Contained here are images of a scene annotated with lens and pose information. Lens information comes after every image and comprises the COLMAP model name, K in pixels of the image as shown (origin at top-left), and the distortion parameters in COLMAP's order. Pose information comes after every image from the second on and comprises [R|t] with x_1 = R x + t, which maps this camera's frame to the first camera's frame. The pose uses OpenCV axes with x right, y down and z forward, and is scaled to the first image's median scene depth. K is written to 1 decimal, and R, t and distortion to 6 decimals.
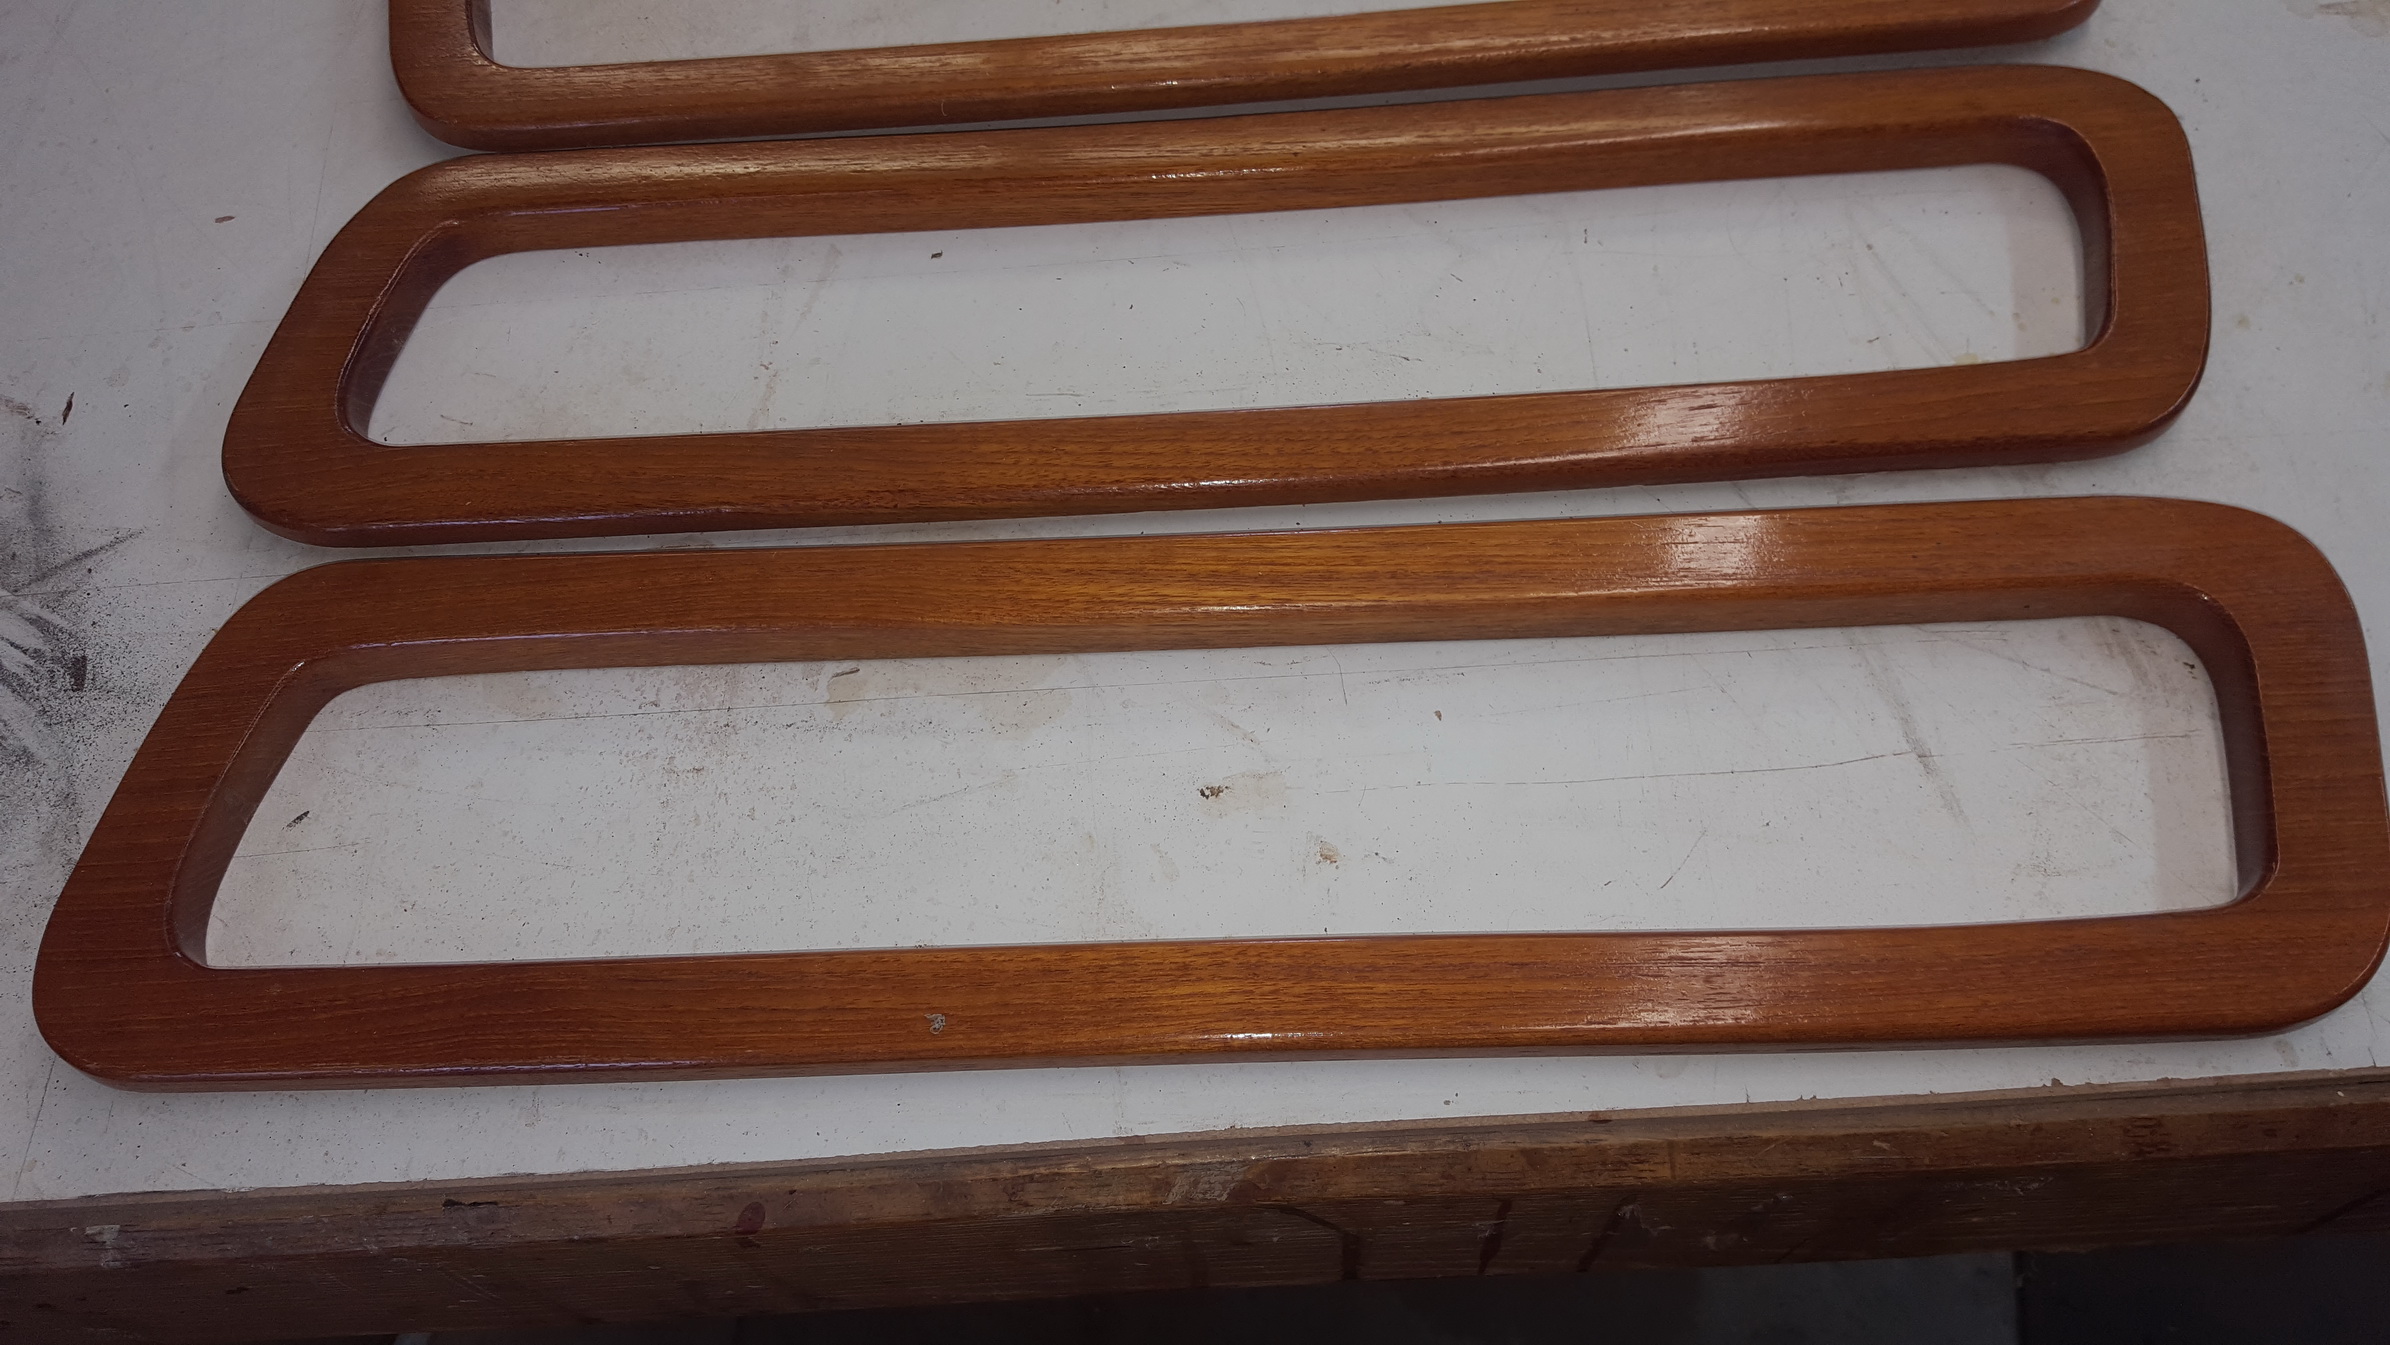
lens RADIAL K [[1908.8, 0, 1195.0], [0, 1908.8, 672.5], [0, 0, 1]] dist [0.193970, -0.470910]
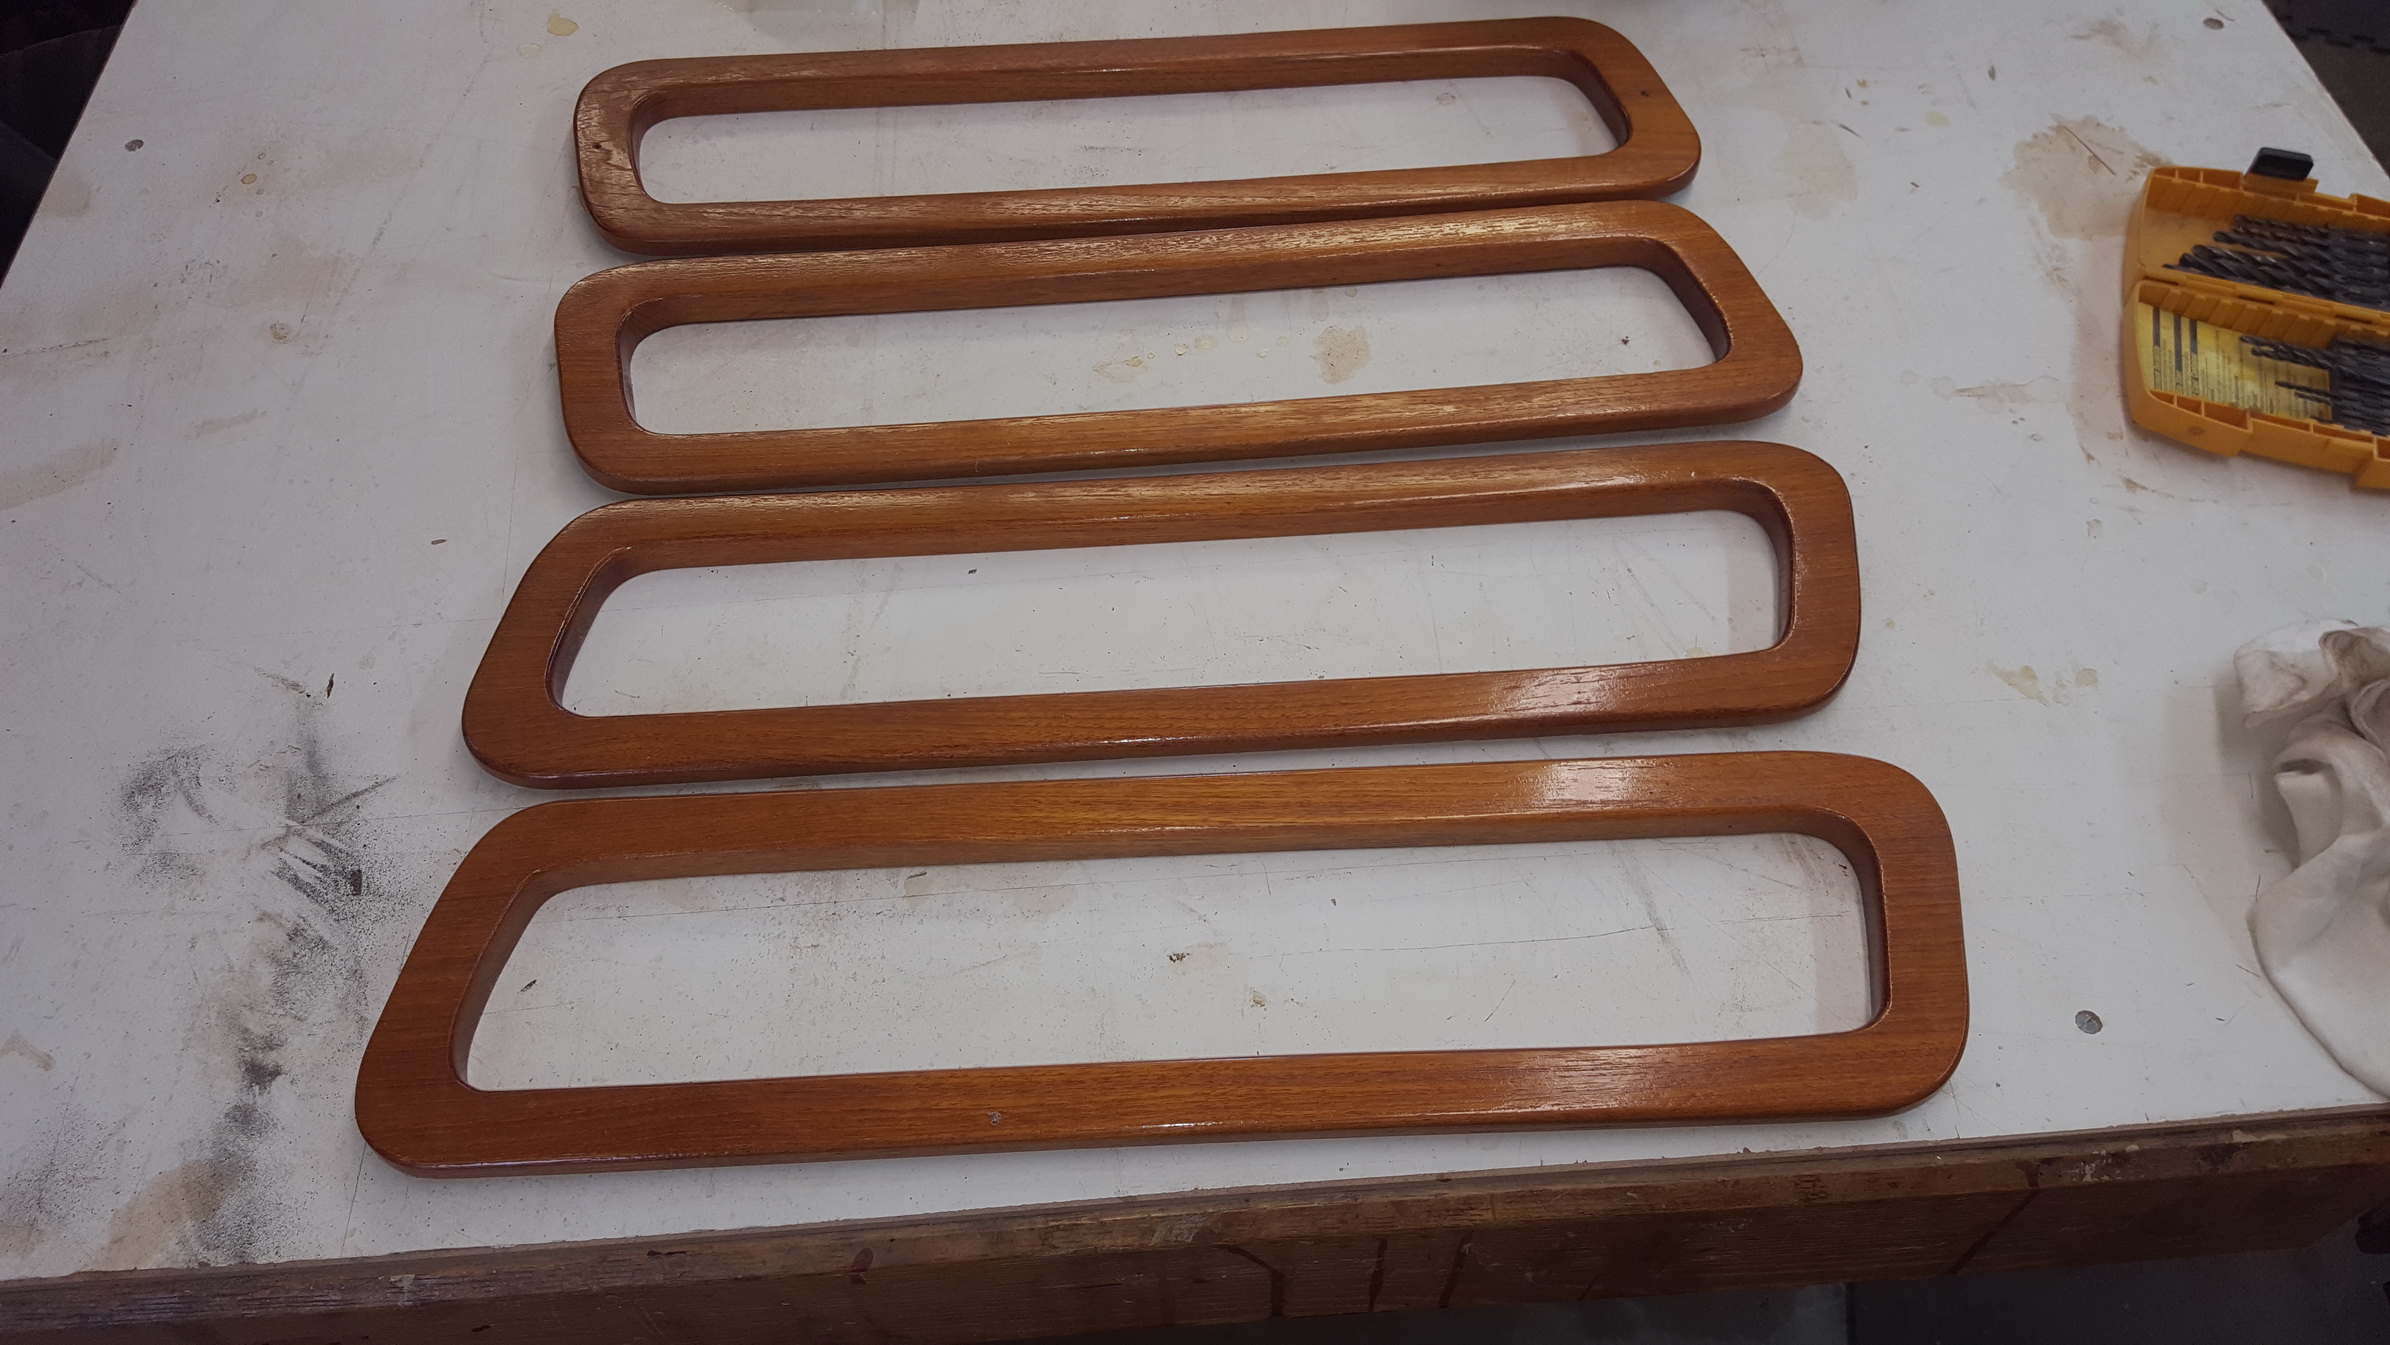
lens RADIAL K [[1908.8, 0, 1195.0], [0, 1908.8, 672.5], [0, 0, 1]] dist [0.193970, -0.470910]
pose [[0.999017, -0.002319, 0.044271, -0.040764], [0.006384, 0.995747, -0.091908, -0.018069], [-0.043869, 0.092100, 0.994783, -0.446364]]
